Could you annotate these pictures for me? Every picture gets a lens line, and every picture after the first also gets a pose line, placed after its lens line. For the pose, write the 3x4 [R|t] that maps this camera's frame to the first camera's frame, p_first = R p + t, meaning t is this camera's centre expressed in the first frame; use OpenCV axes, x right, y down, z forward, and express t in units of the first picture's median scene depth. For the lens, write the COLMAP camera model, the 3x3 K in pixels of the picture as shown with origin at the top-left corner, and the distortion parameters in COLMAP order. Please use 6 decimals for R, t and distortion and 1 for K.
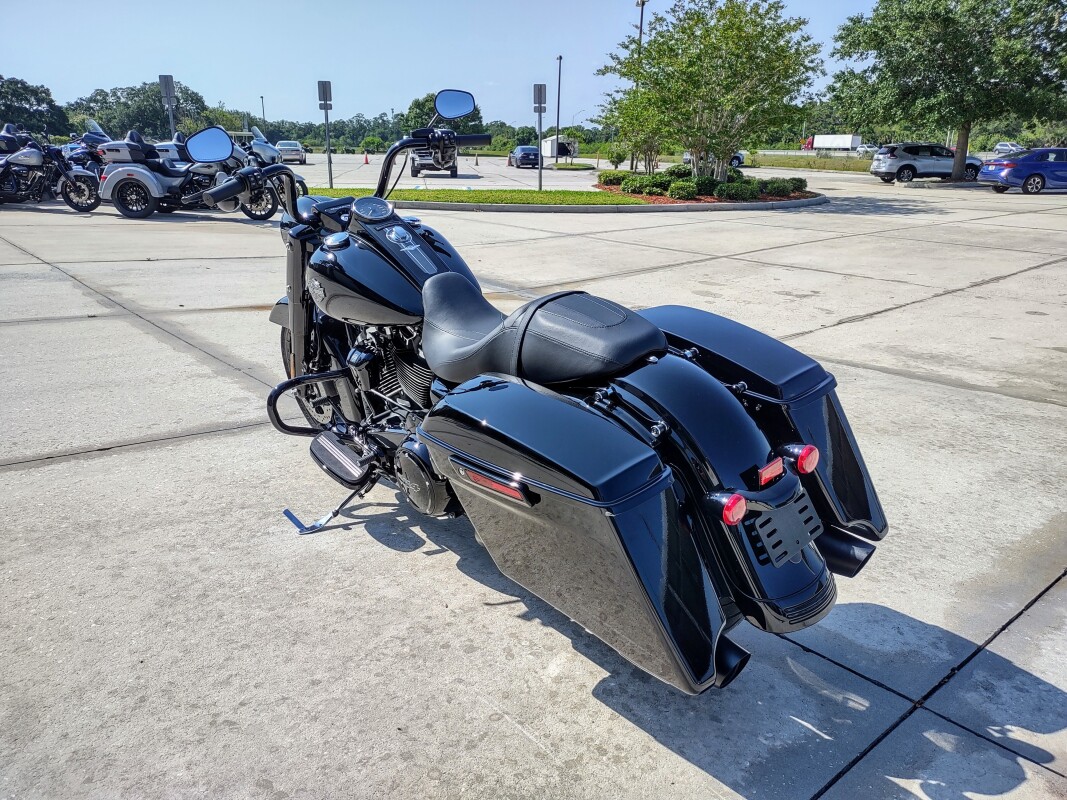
lens RADIAL K [[818.2, 0, 520.6], [0, 818.2, 372.6], [0, 0, 1]] dist [0.009218, -0.006831]
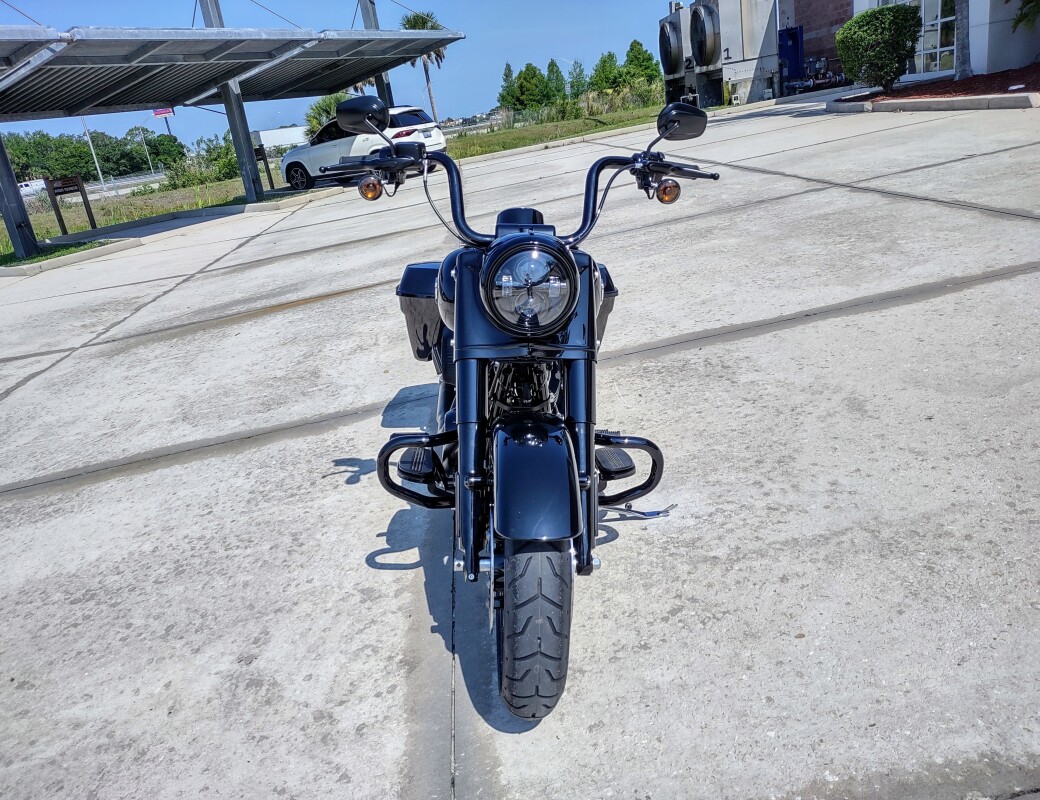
lens RADIAL K [[792.6, 0, 520.0], [0, 792.6, 400.0], [0, 0, 1]] dist [0.041853, -0.036886]
pose [[-0.795790, -0.094618, 0.598136, -0.122268], [0.289661, 0.807923, 0.513183, -0.083473], [-0.531804, 0.581642, -0.615530, 0.283318]]
